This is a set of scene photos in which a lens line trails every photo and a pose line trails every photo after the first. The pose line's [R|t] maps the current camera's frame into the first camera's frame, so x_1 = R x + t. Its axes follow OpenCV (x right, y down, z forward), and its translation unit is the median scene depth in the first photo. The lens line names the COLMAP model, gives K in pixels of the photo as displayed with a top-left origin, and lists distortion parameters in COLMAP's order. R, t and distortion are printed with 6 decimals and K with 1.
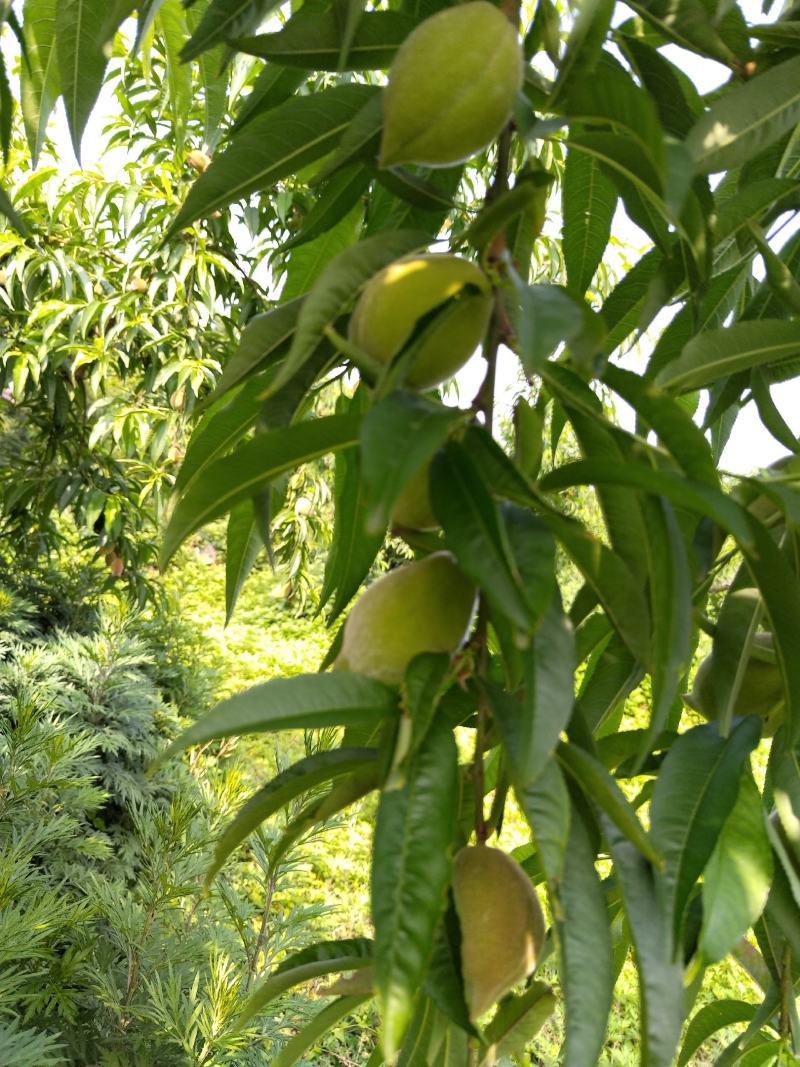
lens RADIAL K [[734.5, 0, 408.7], [0, 734.5, 534.5], [0, 0, 1]] dist [-0.002860, 0.005584]
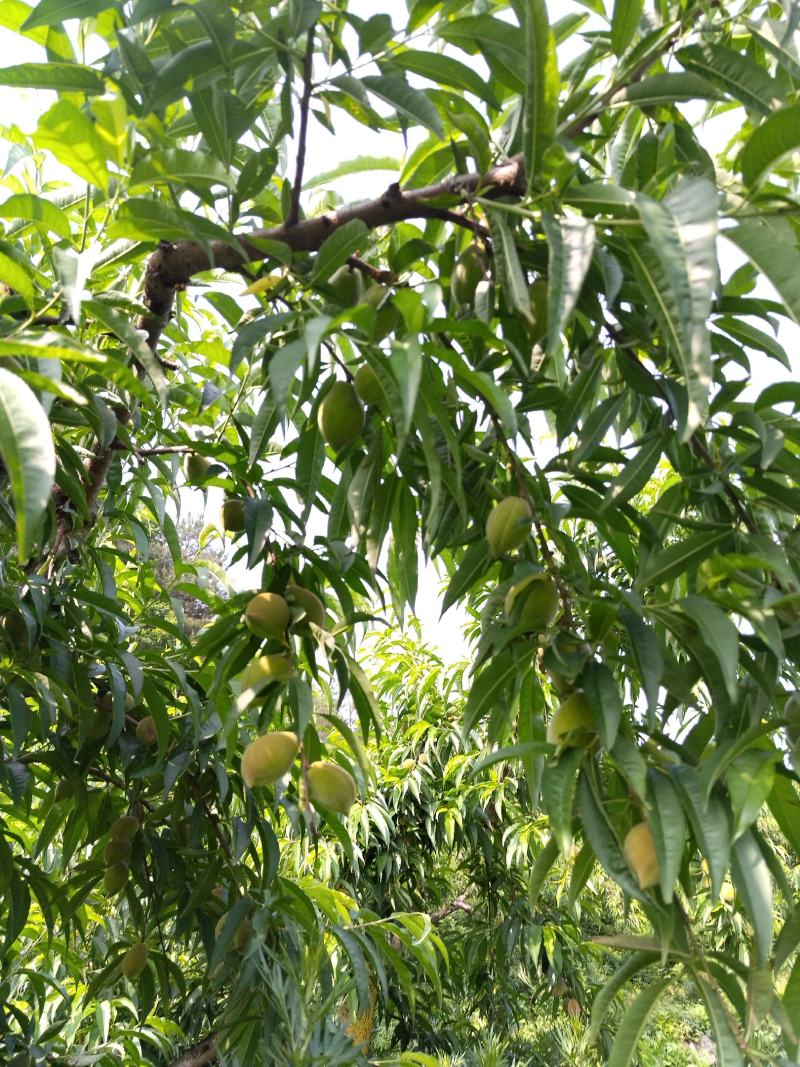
lens RADIAL K [[734.5, 0, 402.5], [0, 734.5, 535.6], [0, 0, 1]] dist [-0.002860, 0.005584]
pose [[0.812574, -0.450546, -0.369773, 0.104650], [0.158962, 0.781668, -0.603098, 0.145878], [0.560763, 0.431281, 0.706782, -0.167192]]
